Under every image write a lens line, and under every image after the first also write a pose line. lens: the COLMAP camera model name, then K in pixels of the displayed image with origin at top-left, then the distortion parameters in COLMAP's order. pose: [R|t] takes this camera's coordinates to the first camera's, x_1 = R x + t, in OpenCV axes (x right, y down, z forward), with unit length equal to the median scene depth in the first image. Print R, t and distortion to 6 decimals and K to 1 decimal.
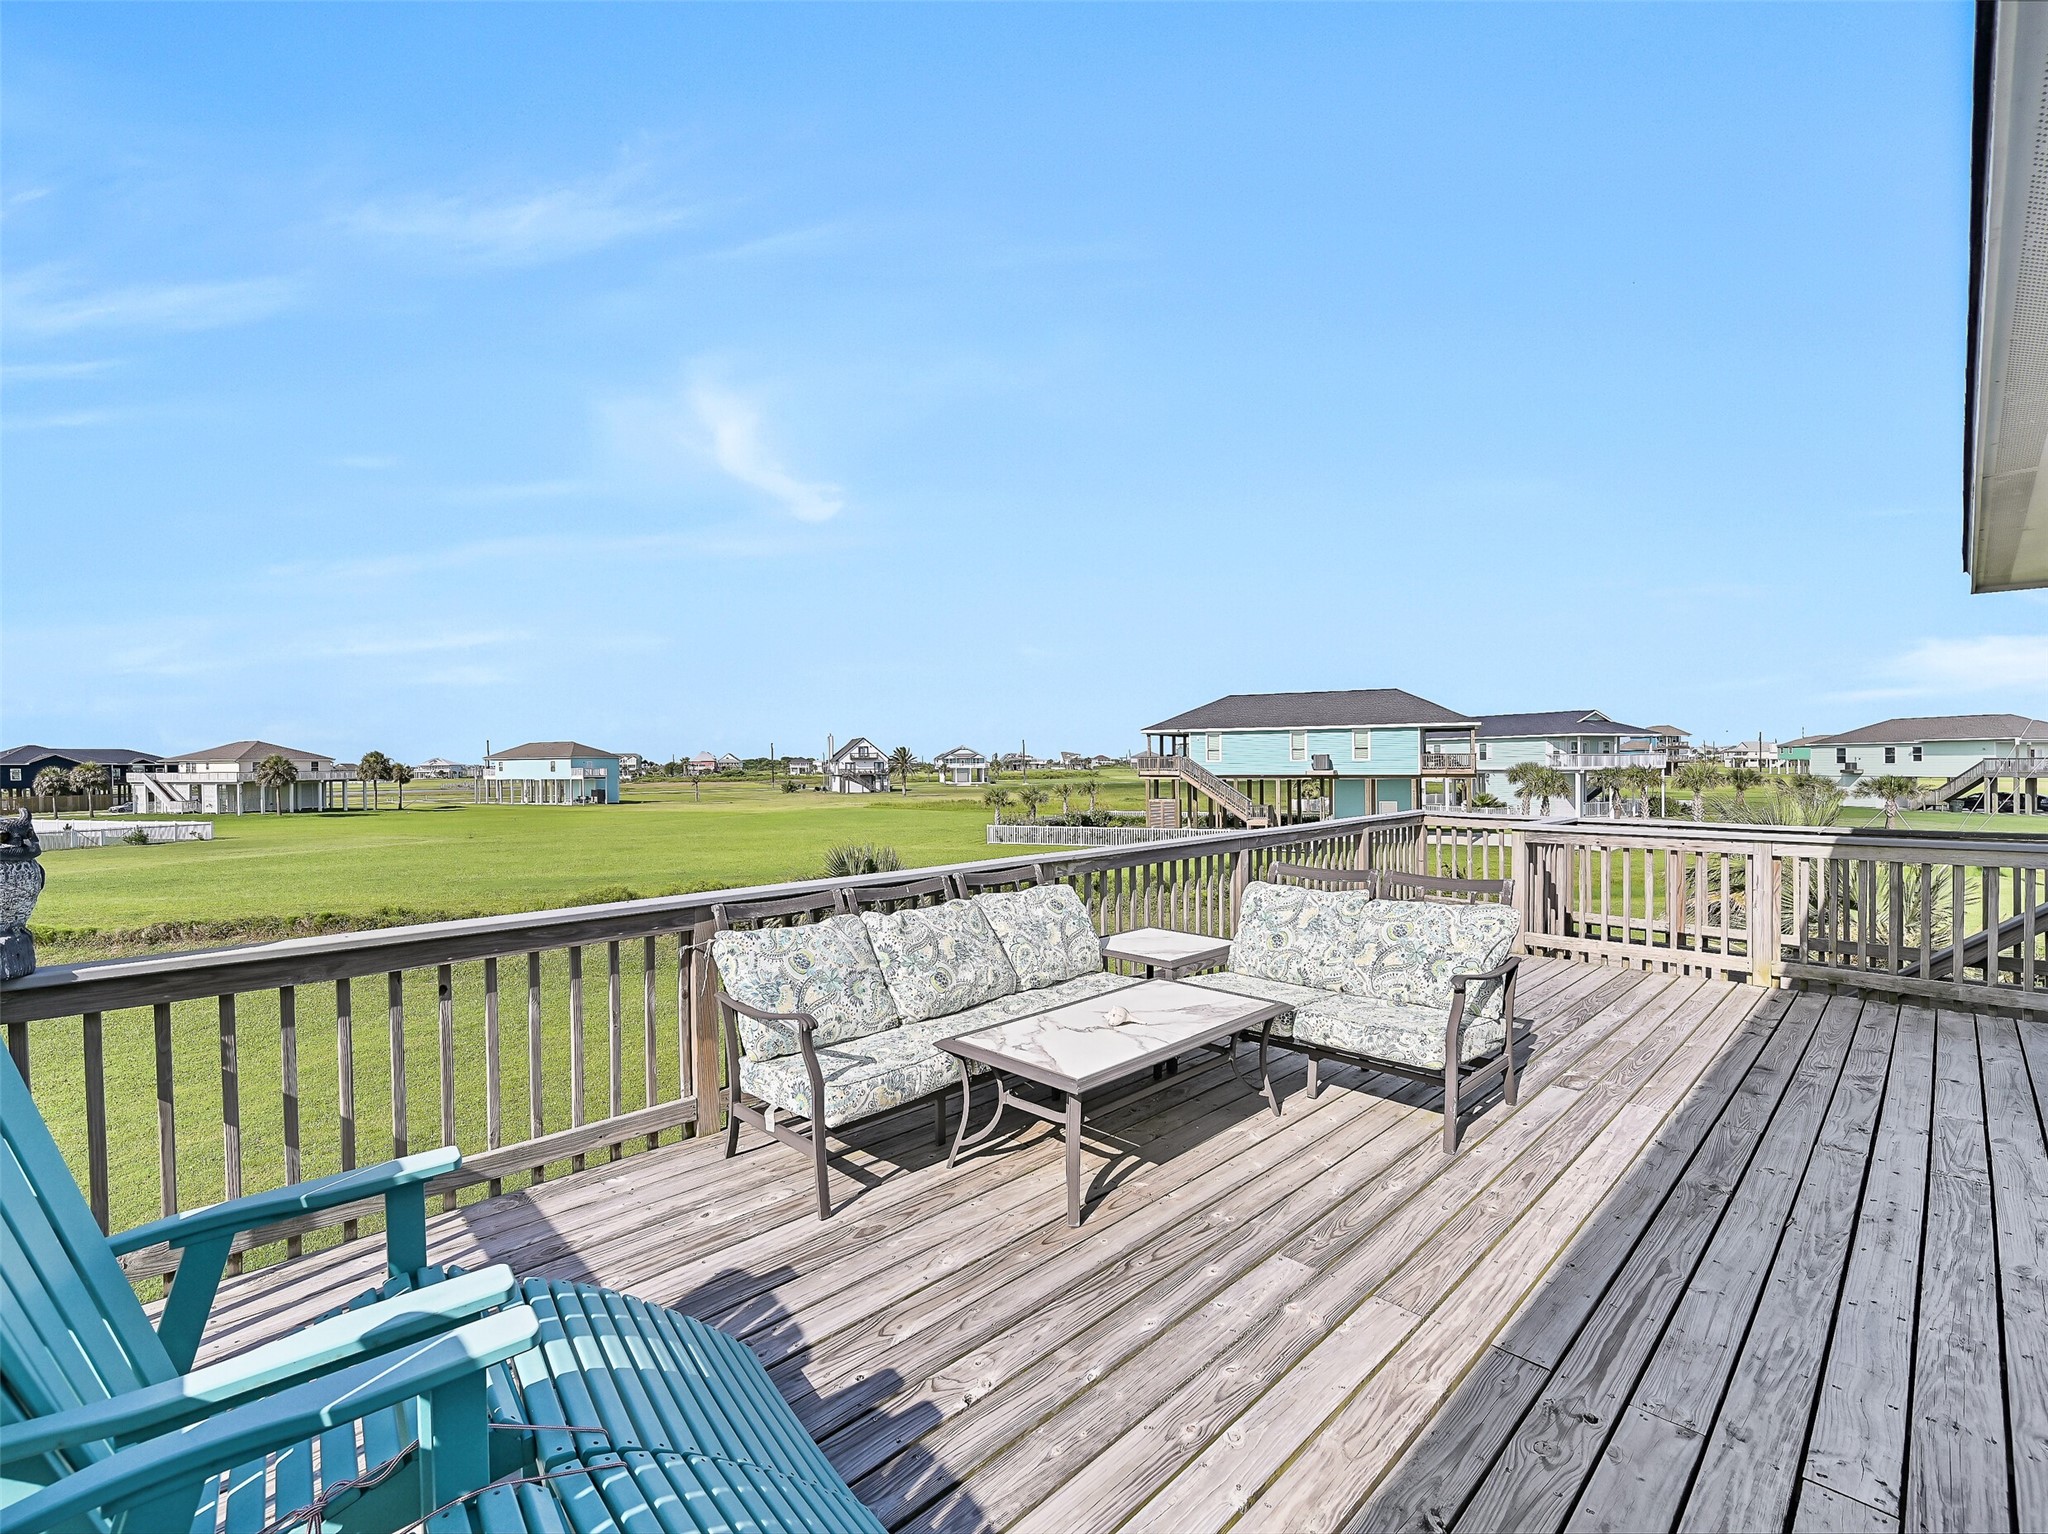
lens RADIAL K [[906.9, 0, 1021.3], [0, 906.9, 775.6], [0, 0, 1]] dist [-0.001623, 0.000270]
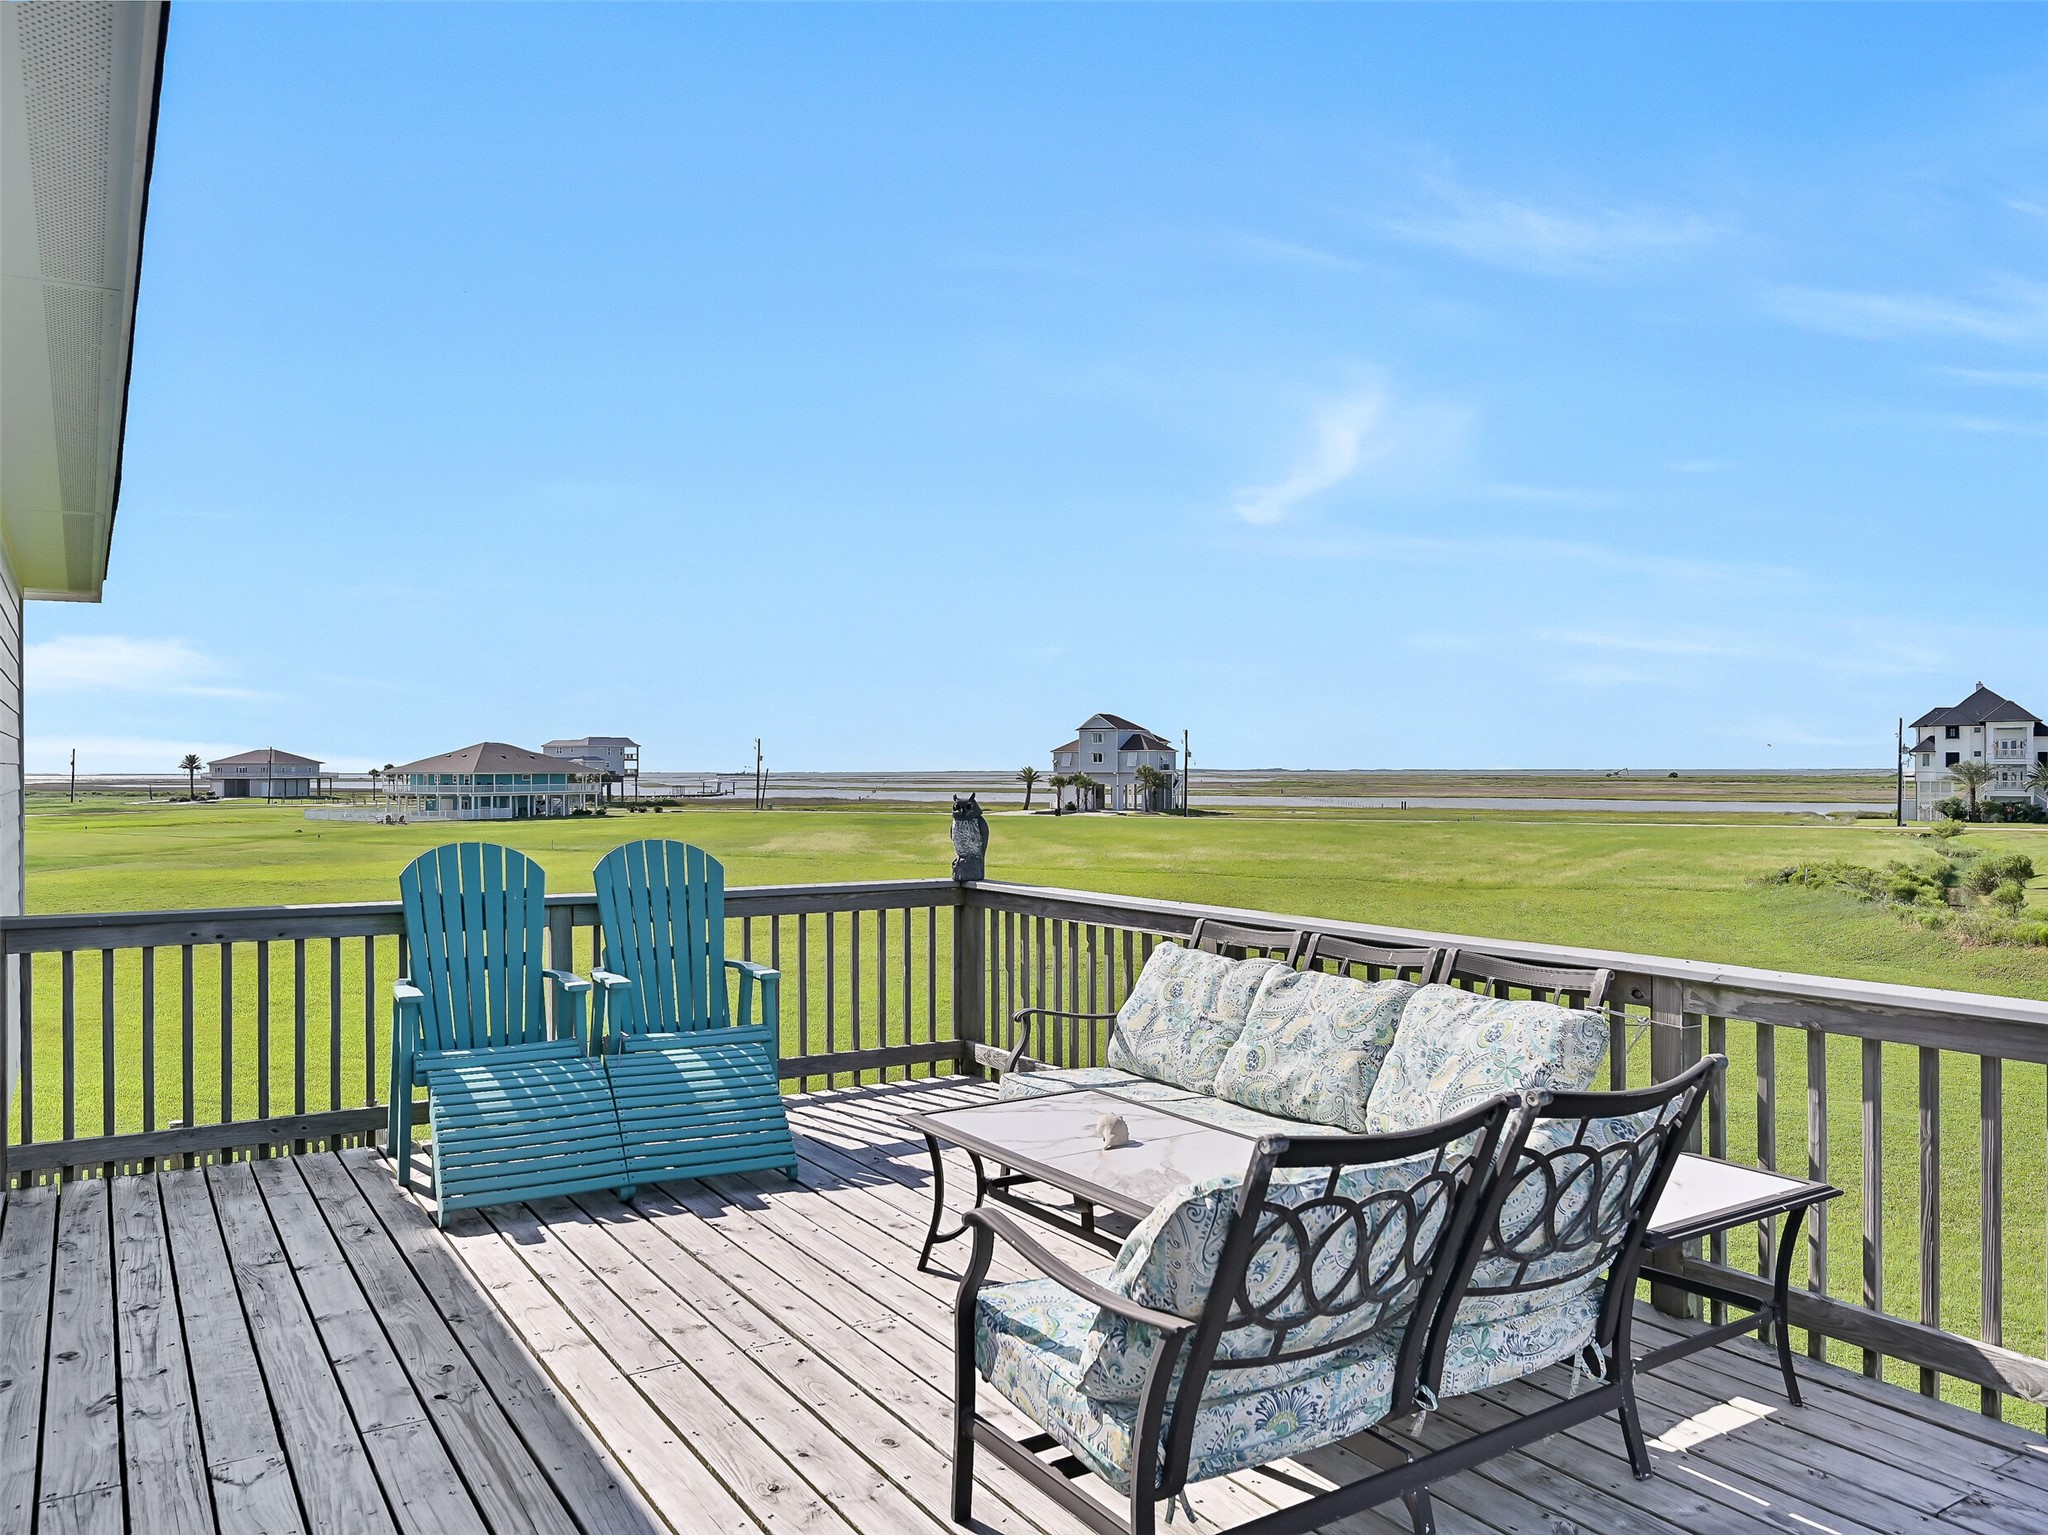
lens RADIAL K [[1340.4, 0, 1019.6], [0, 1340.4, 762.6], [0, 0, 1]] dist [-0.006366, -0.002304]
pose [[-0.157367, 0.009263, -0.987497, 1.971817], [-0.008970, 0.999901, 0.010809, -0.072896], [0.987499, 0.010559, -0.157269, 1.814961]]
